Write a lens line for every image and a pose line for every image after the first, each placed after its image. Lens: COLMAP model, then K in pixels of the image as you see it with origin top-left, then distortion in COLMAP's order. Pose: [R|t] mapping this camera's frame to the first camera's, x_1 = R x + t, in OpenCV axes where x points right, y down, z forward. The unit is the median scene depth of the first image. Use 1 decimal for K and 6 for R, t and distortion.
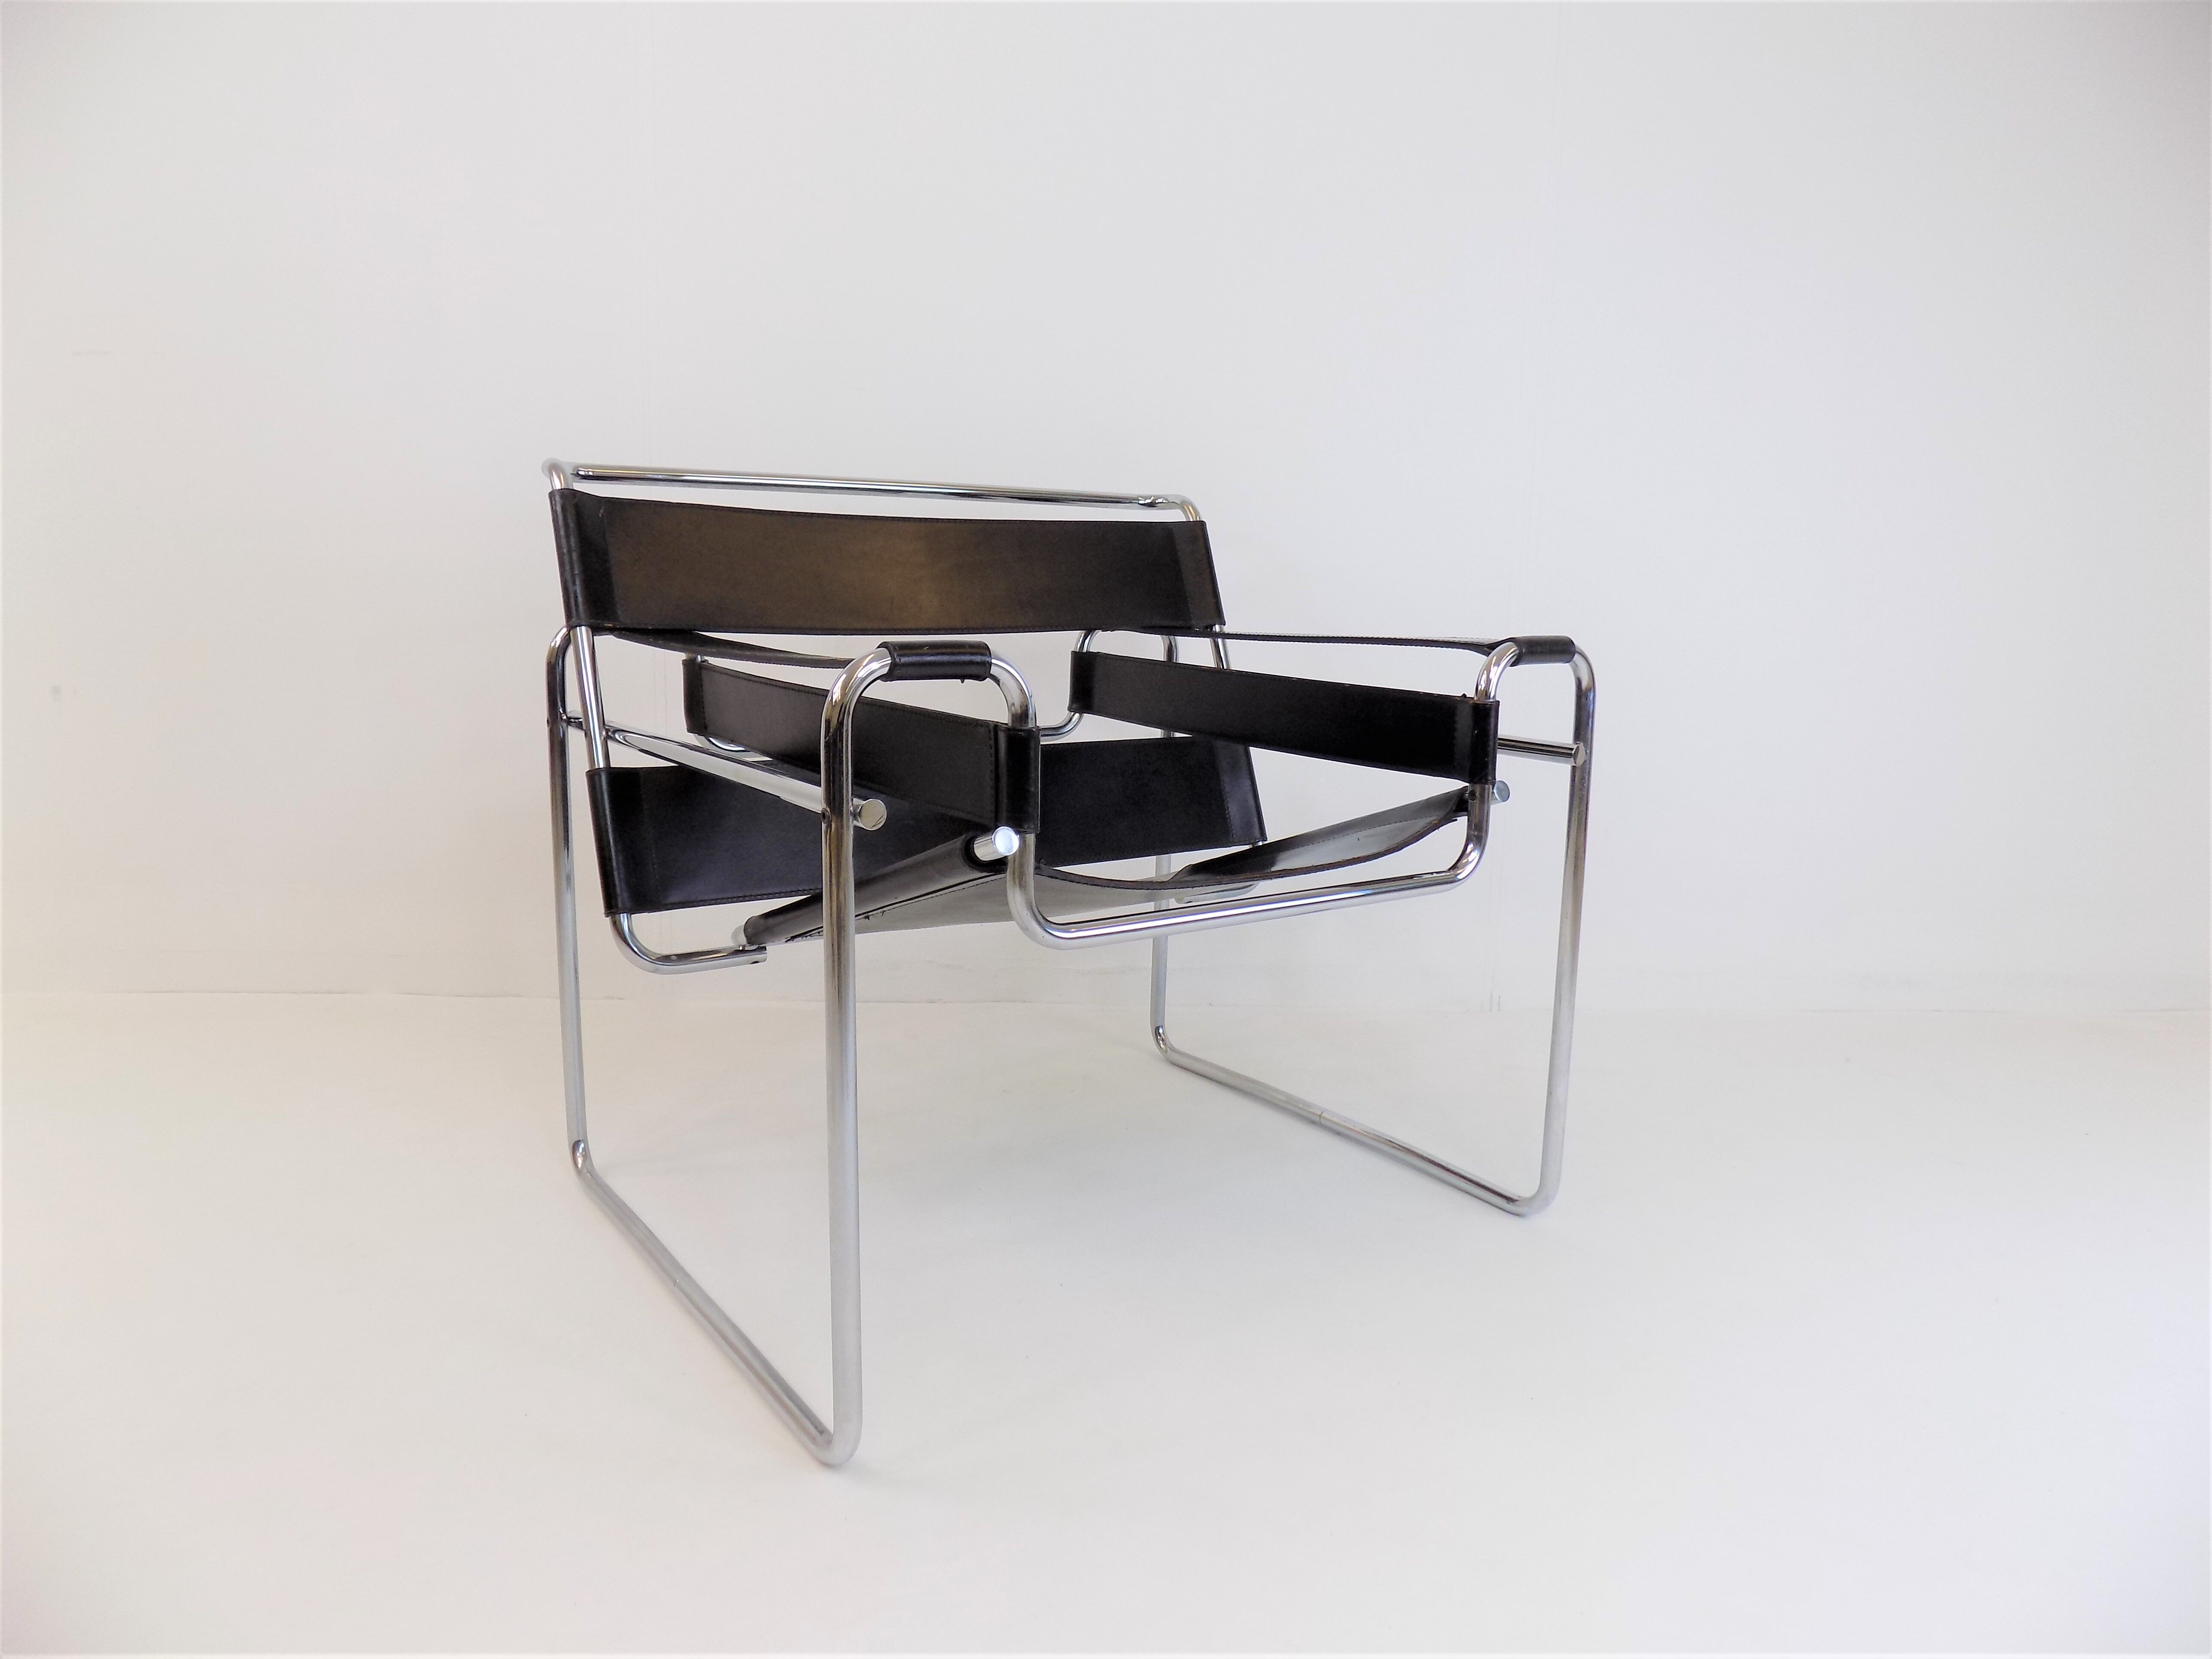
lens RADIAL K [[1498.6, 0, 1106.0], [0, 1498.6, 829.5], [0, 0, 1]] dist [0.001085, -0.000564]
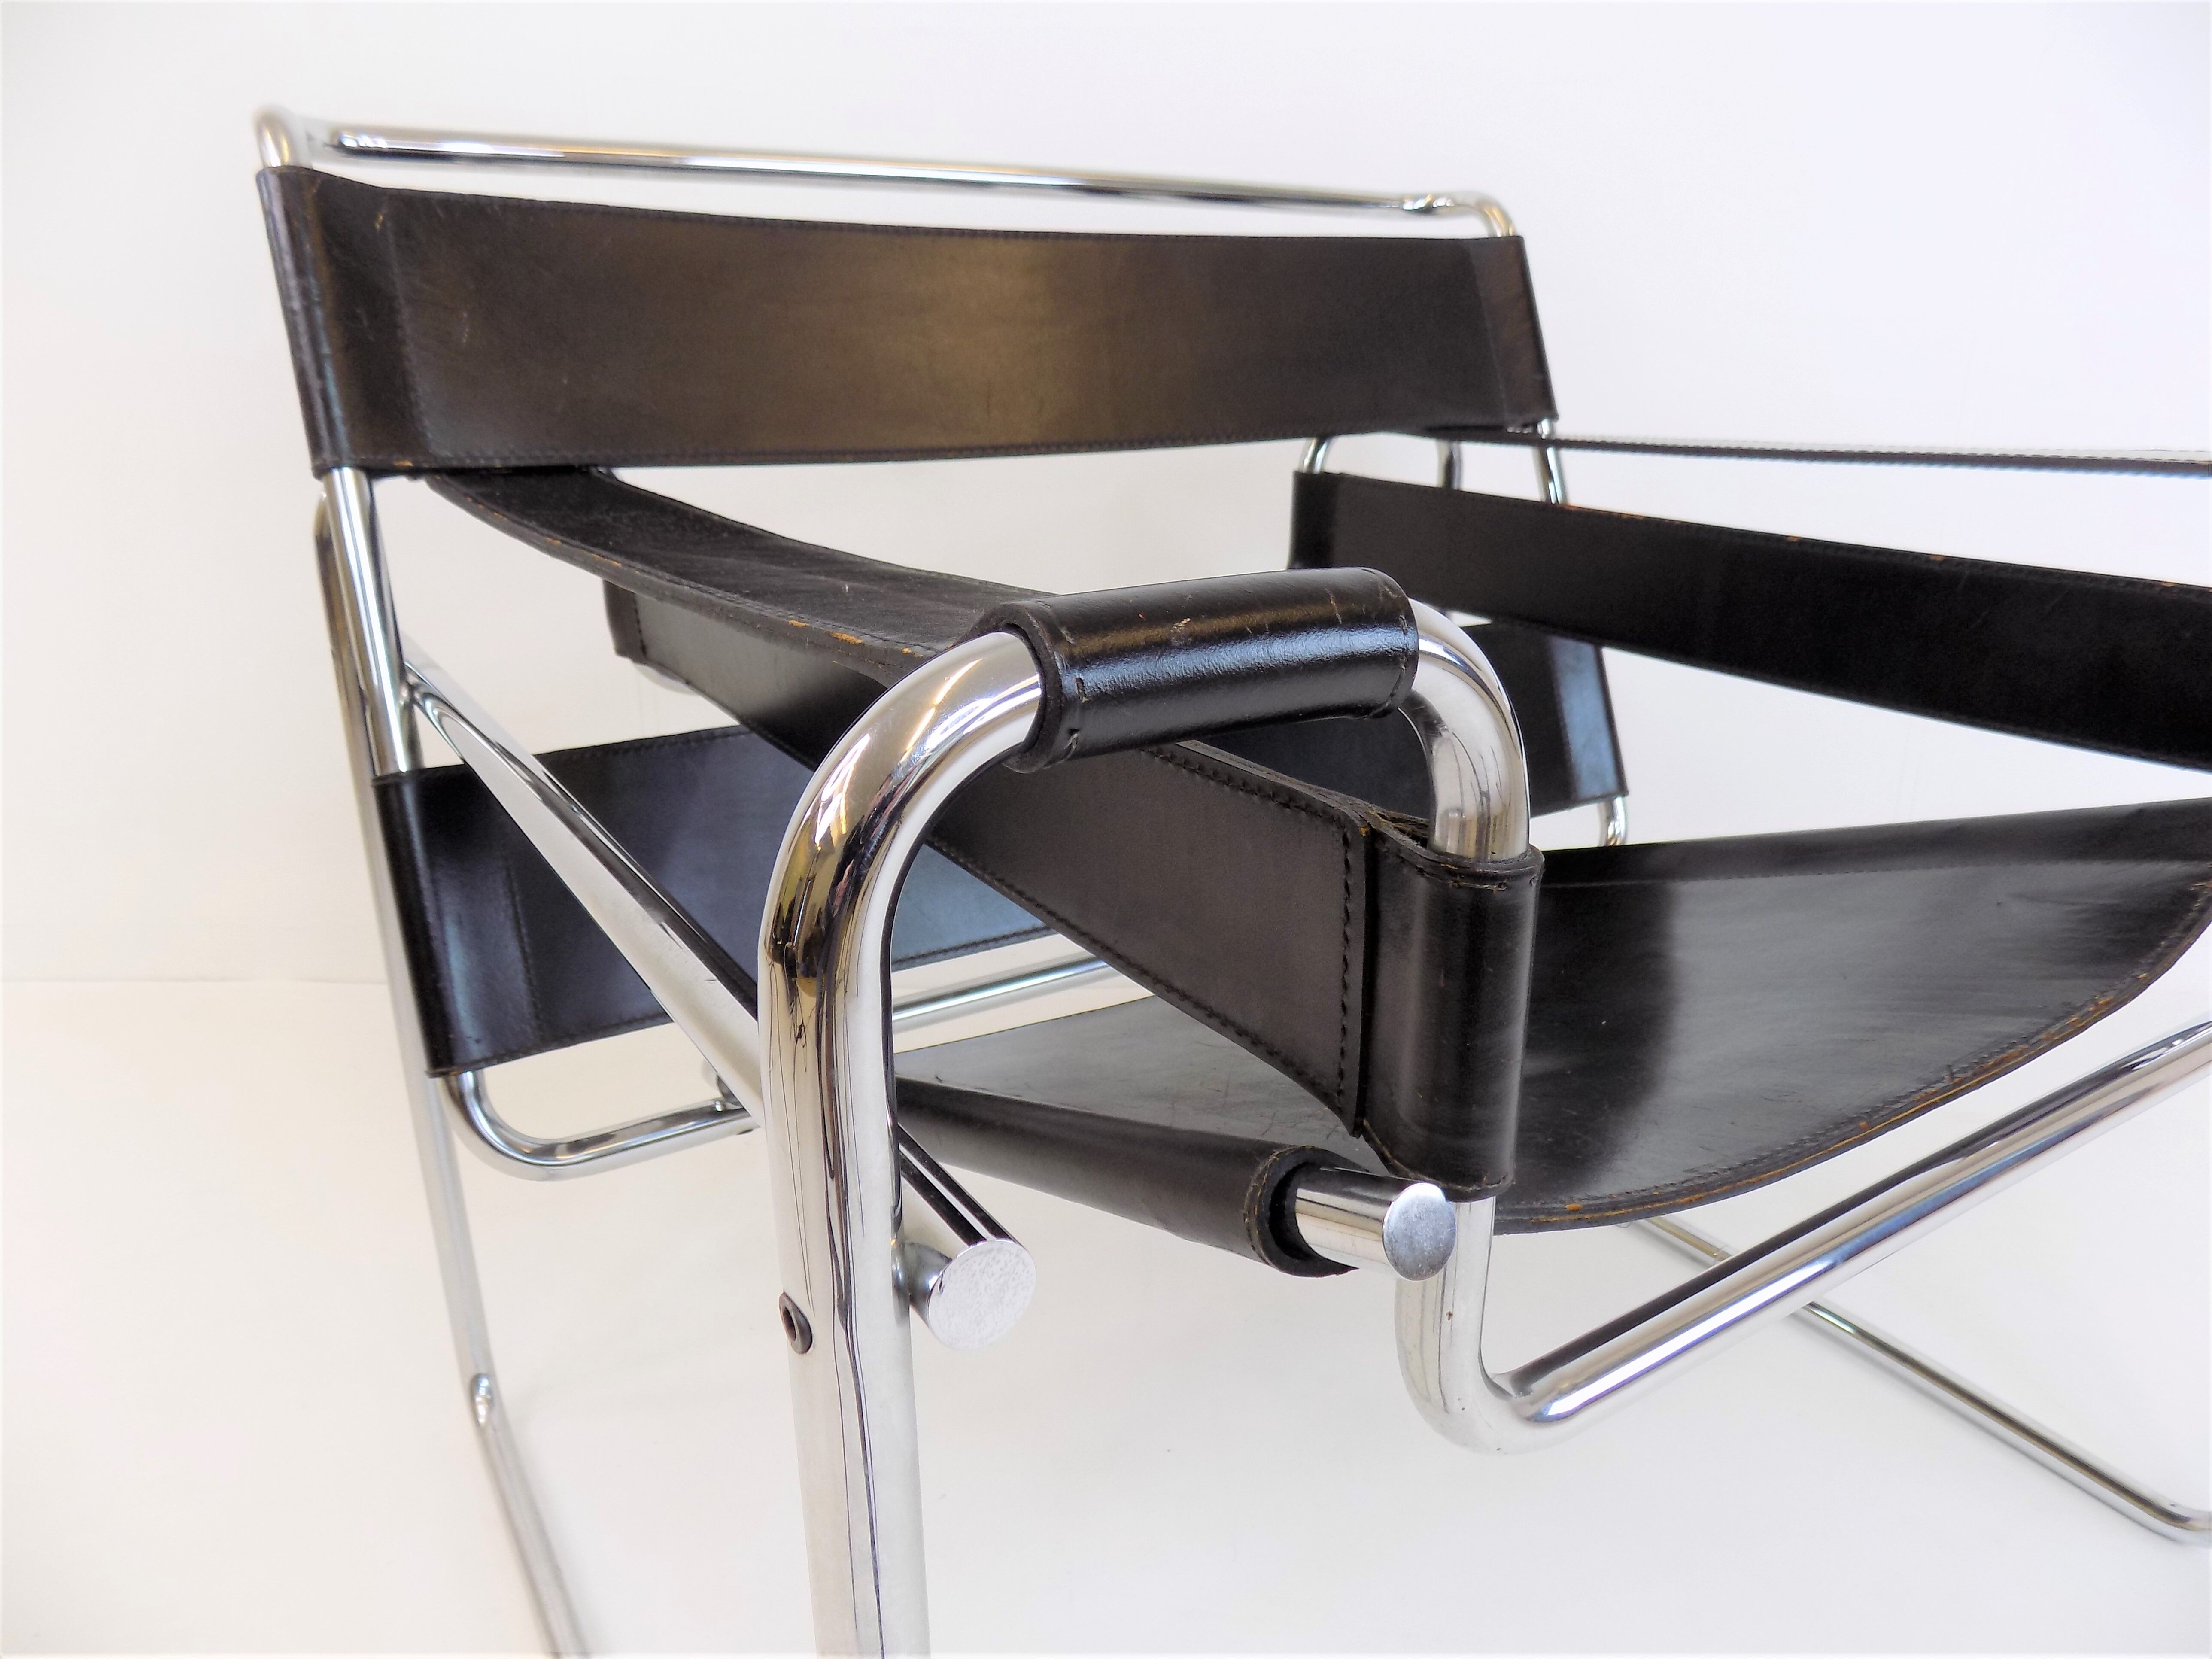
lens RADIAL K [[1480.9, 0, 1151.5], [0, 1480.9, 851.6], [0, 0, 1]] dist [-0.045191, 0.032450]
pose [[0.999648, -0.010099, -0.024546, -0.075794], [0.013954, 0.986629, 0.162384, -0.079426], [0.022578, -0.162669, 0.986422, 0.478523]]
